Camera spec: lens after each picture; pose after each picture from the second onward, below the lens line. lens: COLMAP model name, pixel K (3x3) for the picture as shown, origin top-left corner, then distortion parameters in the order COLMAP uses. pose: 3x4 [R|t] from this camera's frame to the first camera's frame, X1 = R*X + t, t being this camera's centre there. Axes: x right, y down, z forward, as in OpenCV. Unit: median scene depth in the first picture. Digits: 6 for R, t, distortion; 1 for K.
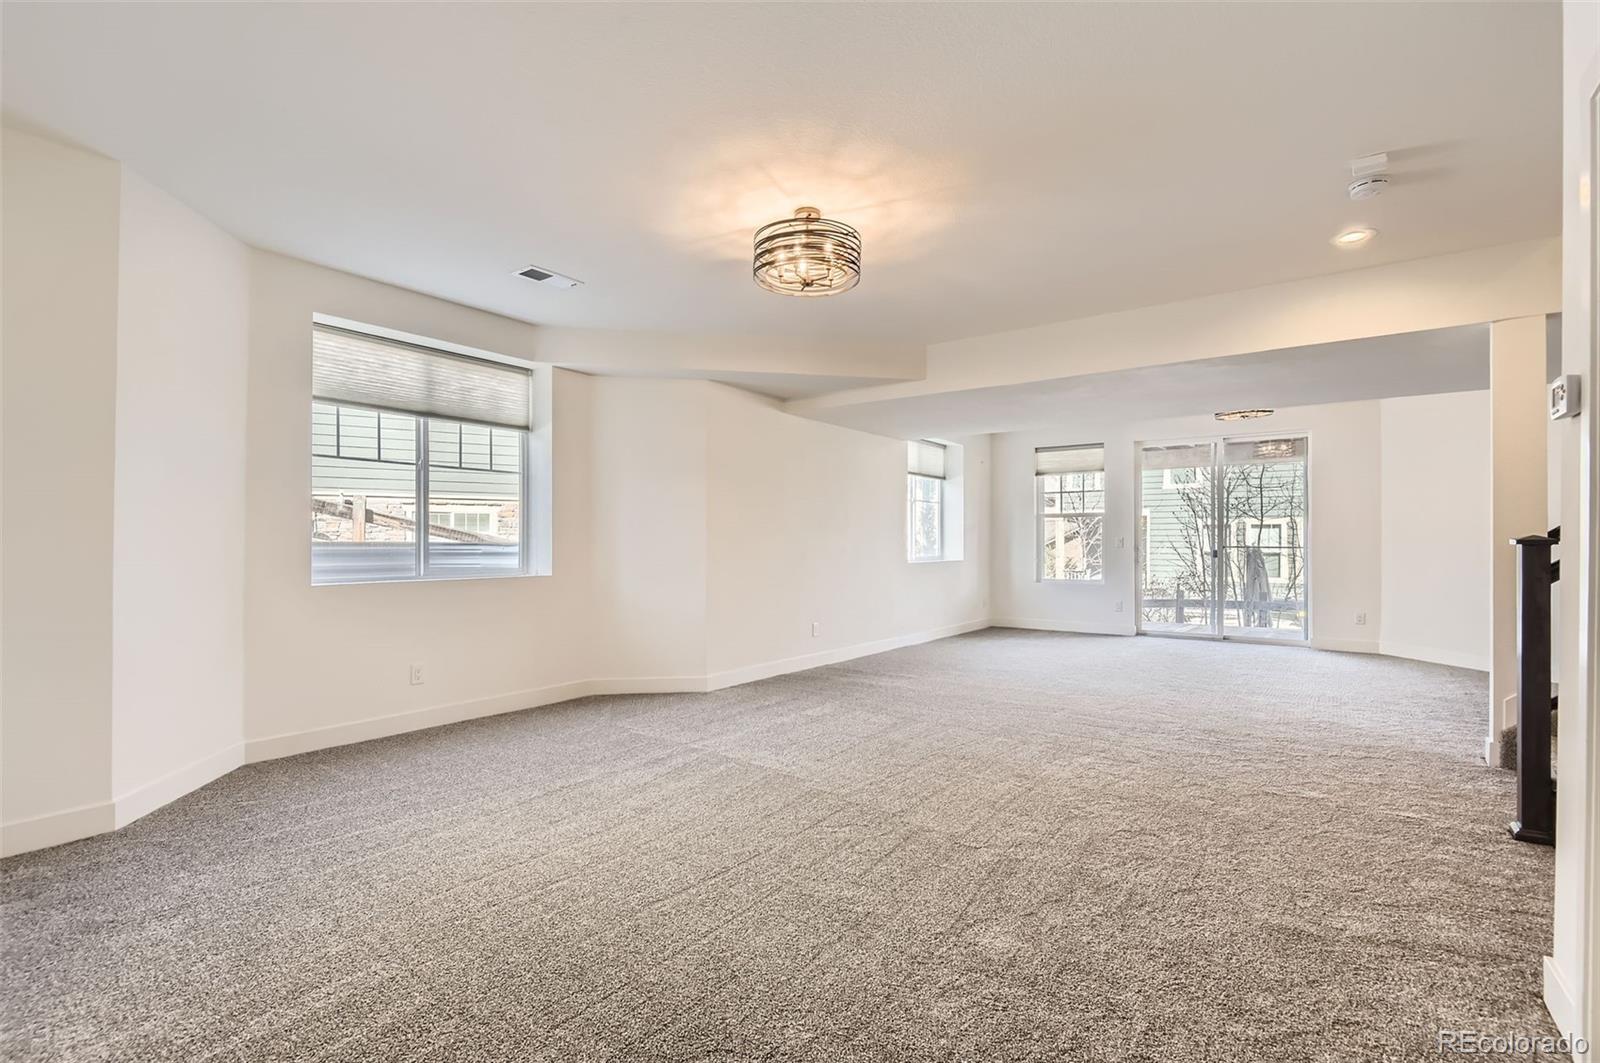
lens RADIAL K [[743.9, 0, 796.7], [0, 743.9, 539.2], [0, 0, 1]] dist [0.013842, 0.000436]
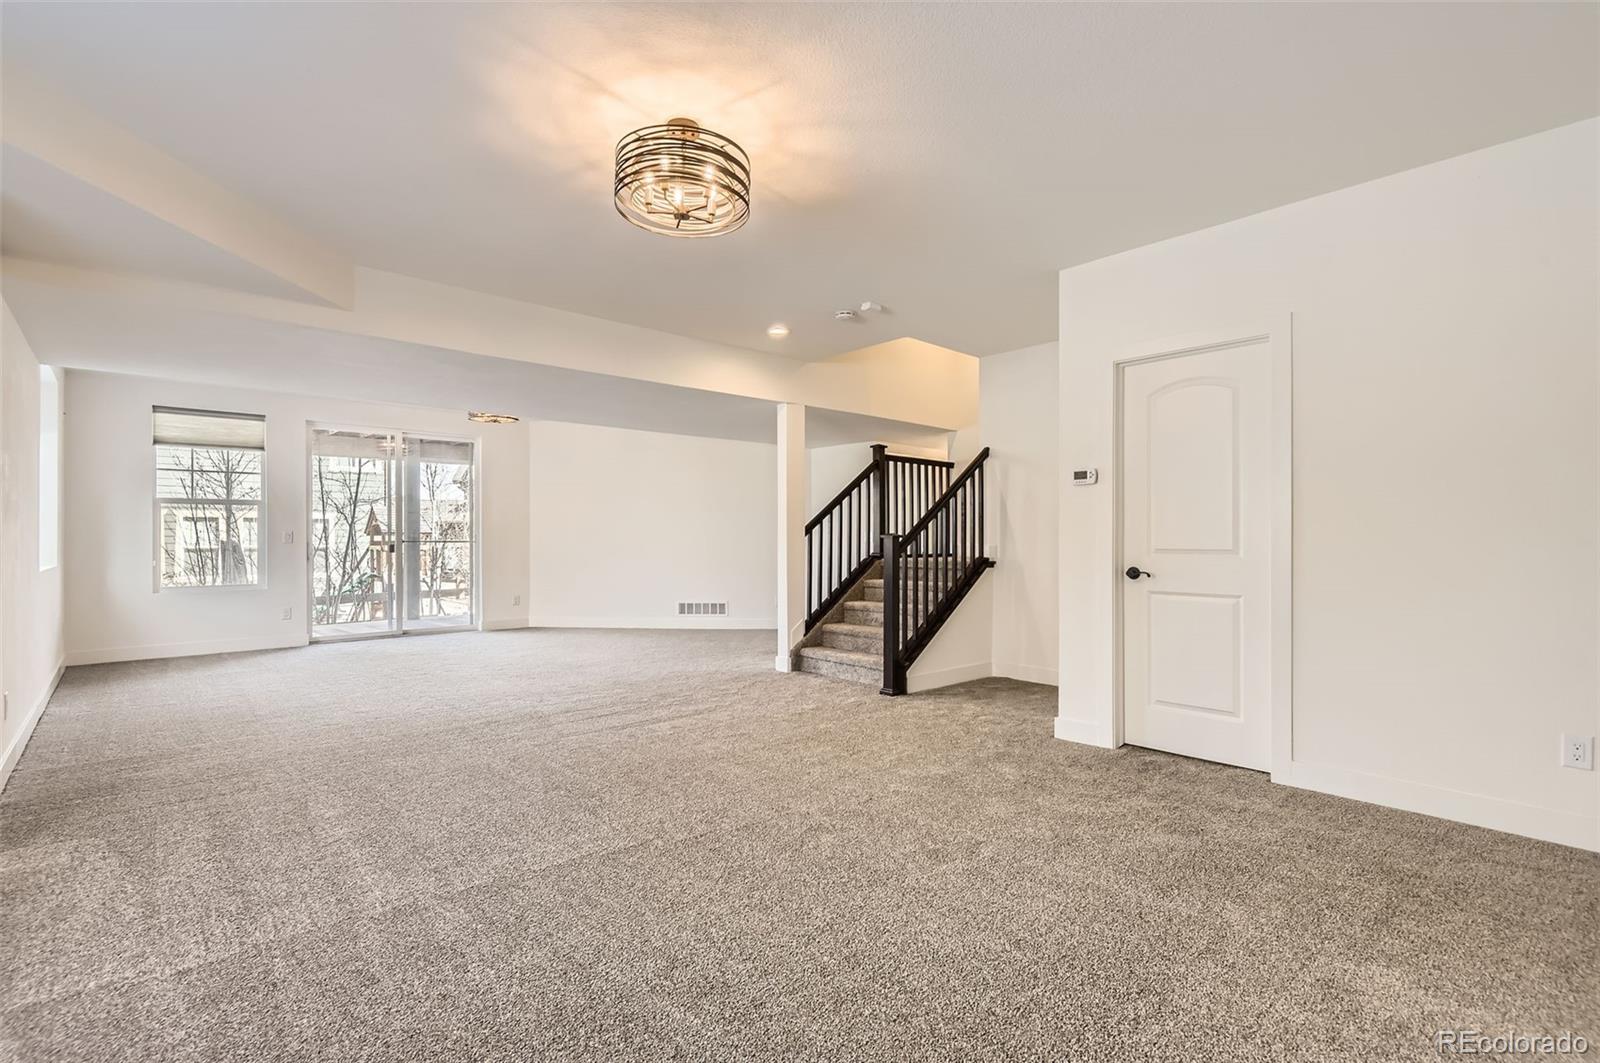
lens RADIAL K [[743.9, 0, 797.7], [0, 743.9, 533.8], [0, 0, 1]] dist [0.013842, 0.000436]
pose [[0.194869, 0.003874, 0.980822, -0.287580], [-0.003520, 0.999989, -0.003251, 0.001178], [-0.980823, -0.002819, 0.194880, 0.275583]]
